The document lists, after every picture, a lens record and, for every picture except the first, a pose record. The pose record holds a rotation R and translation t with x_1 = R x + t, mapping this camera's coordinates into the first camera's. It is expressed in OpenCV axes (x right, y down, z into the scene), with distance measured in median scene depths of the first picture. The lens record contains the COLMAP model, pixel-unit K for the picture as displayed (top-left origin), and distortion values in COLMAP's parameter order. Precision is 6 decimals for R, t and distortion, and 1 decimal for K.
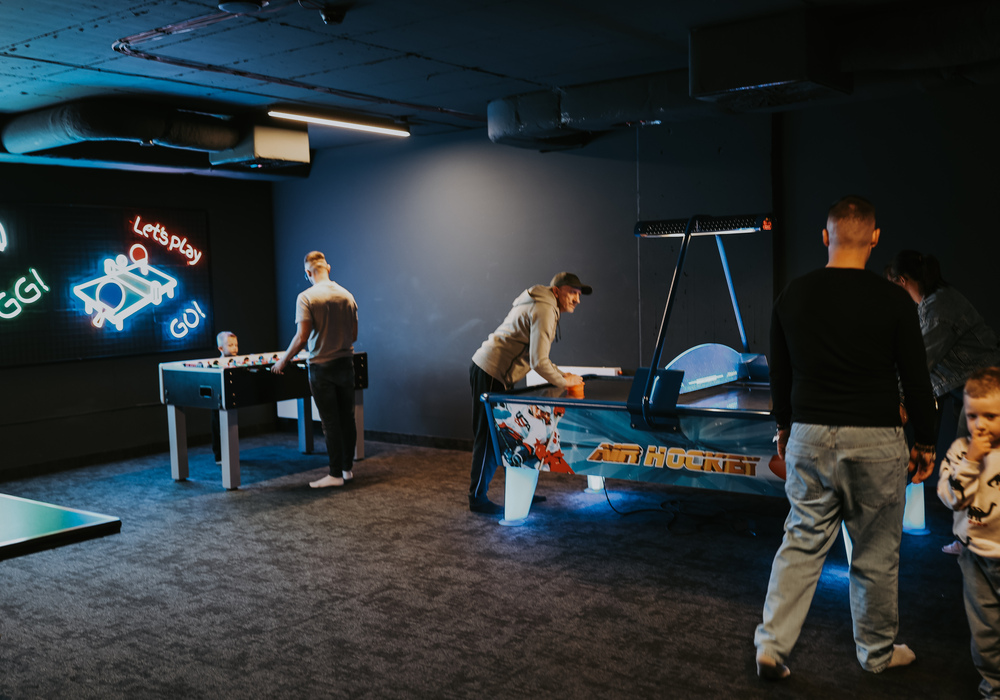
lens RADIAL K [[1039.1, 0, 500.0], [0, 1039.1, 350.0], [0, 0, 1]] dist [0.007222, 0.009372]
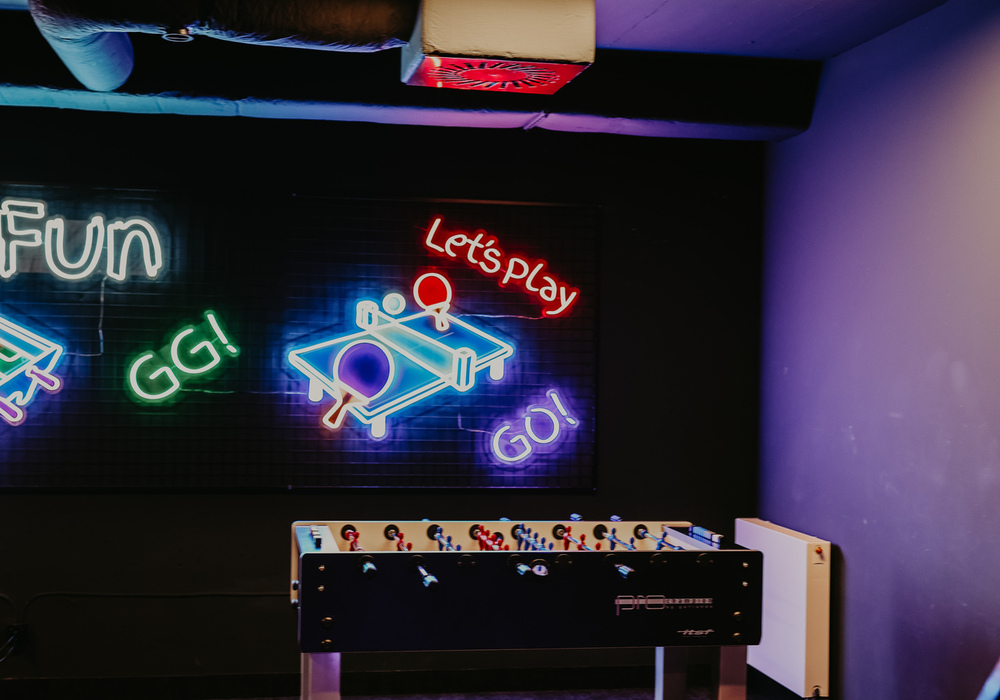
lens RADIAL K [[1446.7, 0, 475.9], [0, 1446.7, 330.8], [0, 0, 1]] dist [-0.000374, -0.035697]
pose [[0.731654, 0.032050, -0.680922, 0.146727], [-0.089167, 0.994811, -0.048986, -0.040558], [0.675819, 0.096557, 0.730716, 0.502823]]
